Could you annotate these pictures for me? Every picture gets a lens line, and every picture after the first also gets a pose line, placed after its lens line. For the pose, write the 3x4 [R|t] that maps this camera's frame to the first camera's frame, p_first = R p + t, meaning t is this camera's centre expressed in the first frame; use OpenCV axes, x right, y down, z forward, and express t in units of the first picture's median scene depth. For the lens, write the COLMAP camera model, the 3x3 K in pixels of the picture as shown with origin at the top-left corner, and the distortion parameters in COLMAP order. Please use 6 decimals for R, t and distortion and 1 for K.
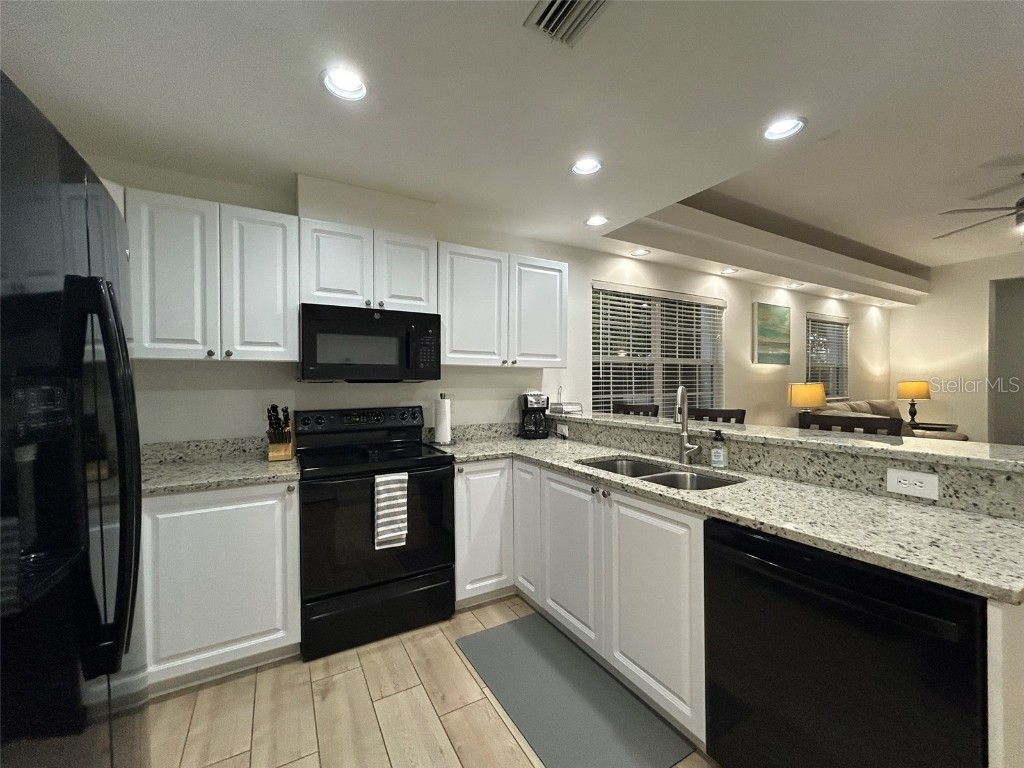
lens RADIAL K [[413.3, 0, 509.2], [0, 413.3, 384.8], [0, 0, 1]] dist [-0.000777, 0.000226]
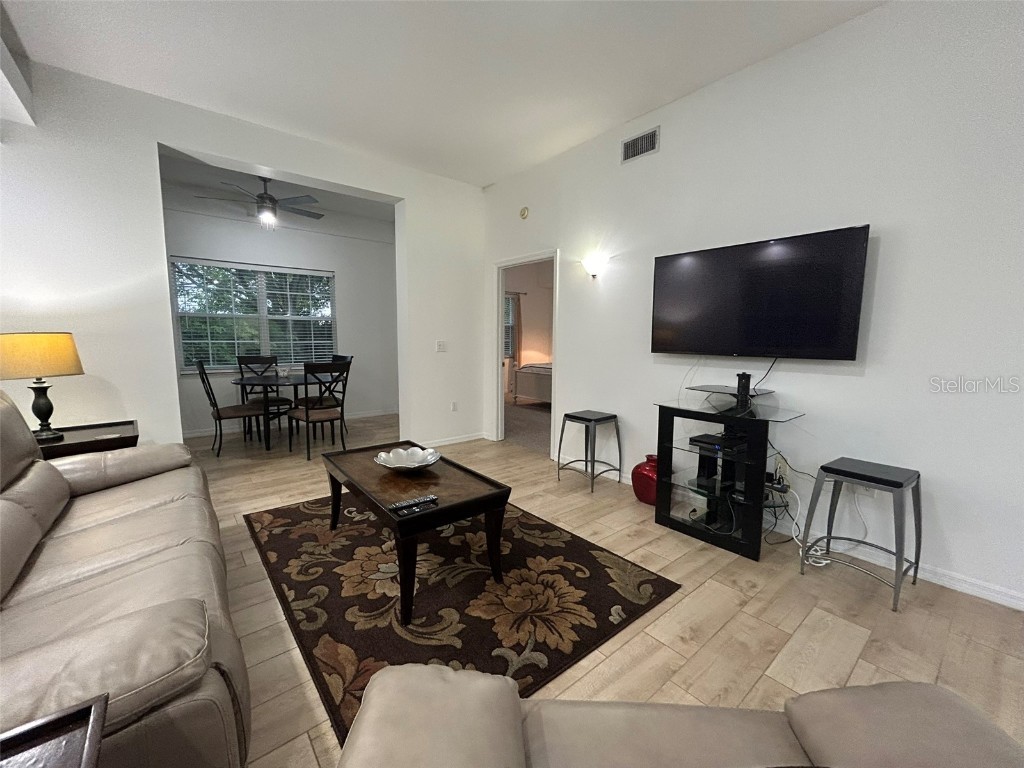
lens RADIAL K [[416.1, 0, 508.4], [0, 416.1, 384.6], [0, 0, 1]] dist [0.001511, 0.000522]
pose [[-0.174333, -0.106599, 0.978900, 1.298588], [0.001353, 0.994096, 0.108495, -0.001627], [-0.984686, 0.020238, -0.173159, 1.617030]]
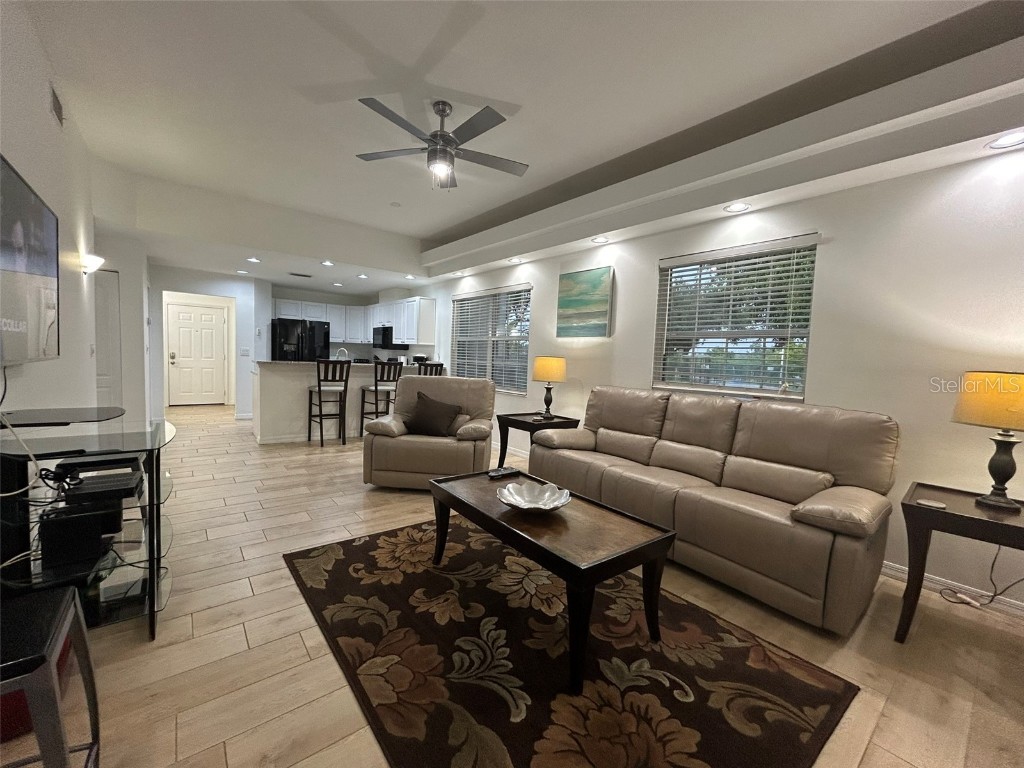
lens RADIAL K [[416.1, 0, 508.4], [0, 416.1, 384.6], [0, 0, 1]] dist [0.001511, 0.000522]
pose [[0.164136, 0.075603, -0.983536, 3.203774], [-0.048830, 0.996459, 0.068447, -0.003731], [0.985228, 0.036792, 0.167246, 1.472726]]
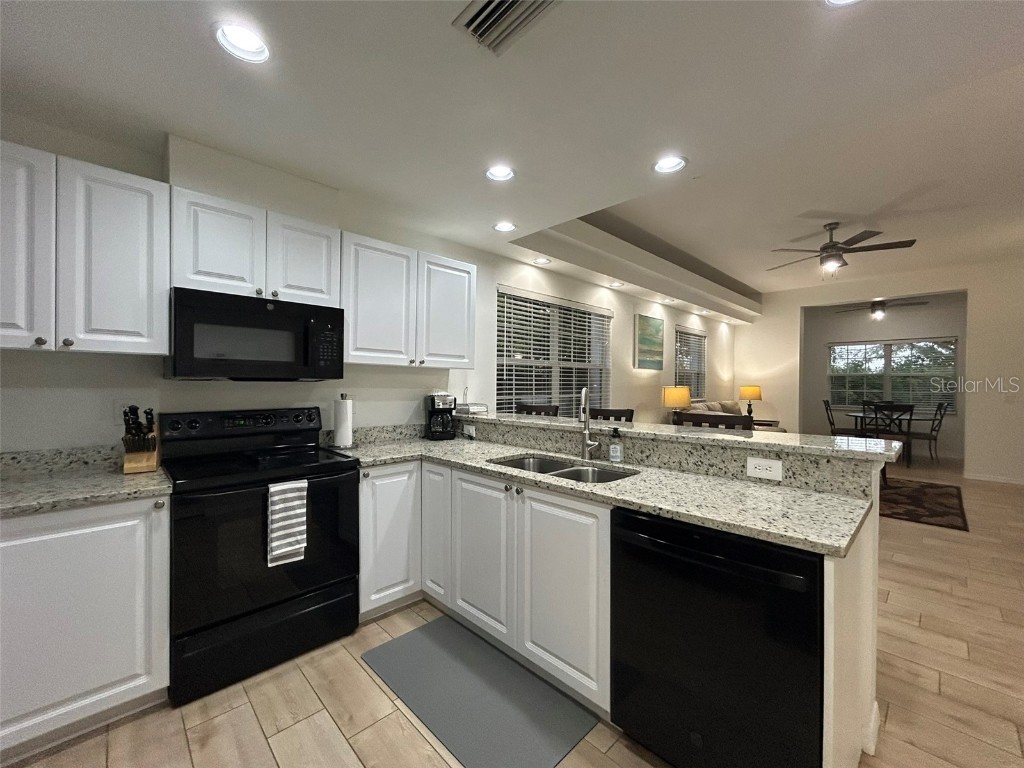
lens RADIAL K [[413.3, 0, 509.2], [0, 413.3, 384.8], [0, 0, 1]] dist [-0.000777, 0.000226]
pose [[0.967666, 0.010381, 0.252023, -0.042393], [-0.009752, 0.999945, -0.003742, 0.001054], [-0.252048, 0.001164, 0.967714, 0.001185]]
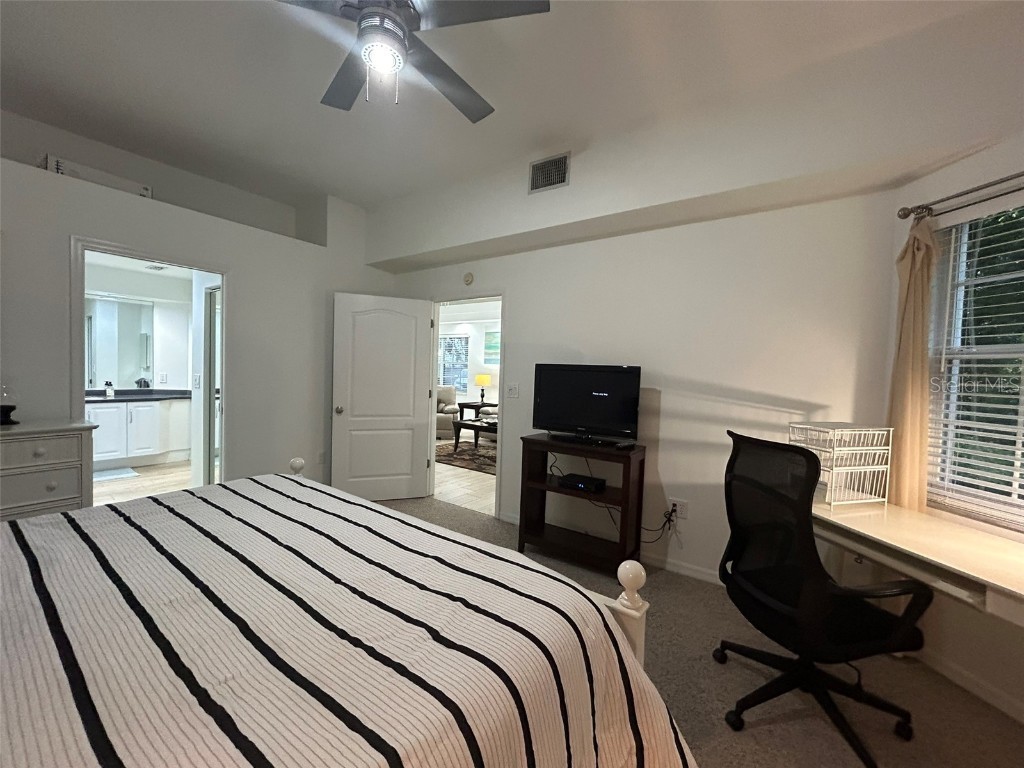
lens RADIAL K [[413.3, 0, 509.2], [0, 413.3, 384.8], [0, 0, 1]] dist [-0.000777, 0.000226]
pose [[0.408607, 0.050699, -0.911301, 4.966821], [-0.041175, 0.998463, 0.037086, -0.062759], [0.911781, 0.022370, 0.410067, 0.627267]]
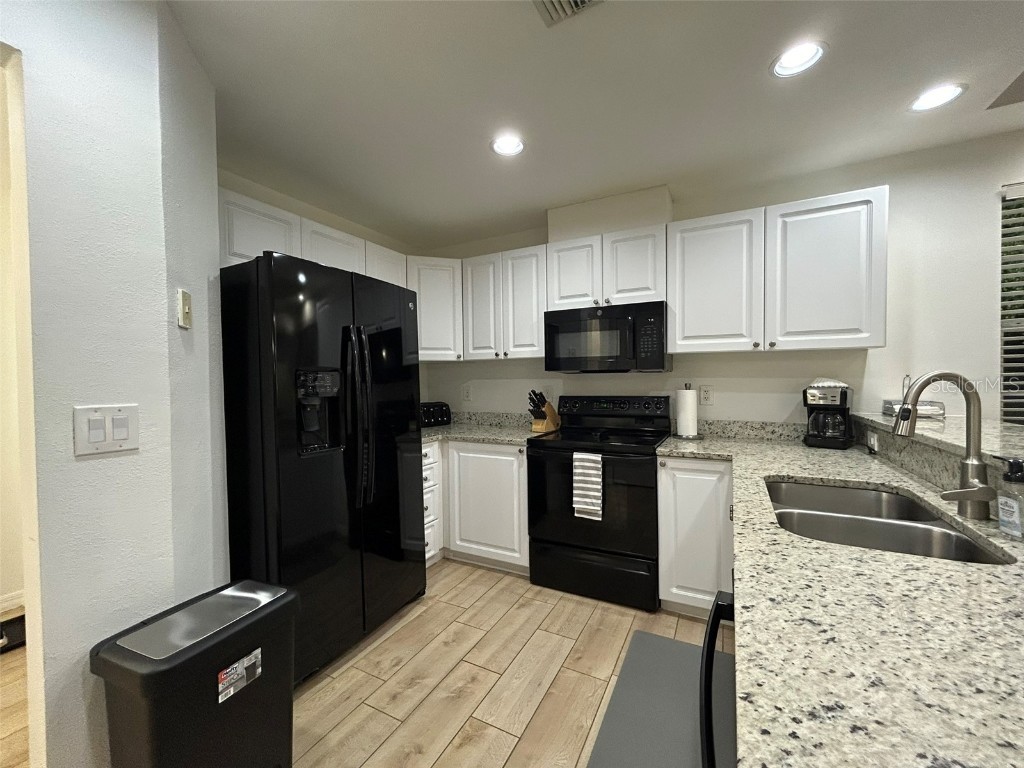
lens RADIAL K [[413.3, 0, 509.2], [0, 413.3, 384.8], [0, 0, 1]] dist [-0.000777, 0.000226]
pose [[0.538787, 0.011099, -0.842369, 0.497424], [0.004579, 0.999860, 0.016103, 0.008469], [0.842430, -0.012534, 0.538660, 0.196420]]
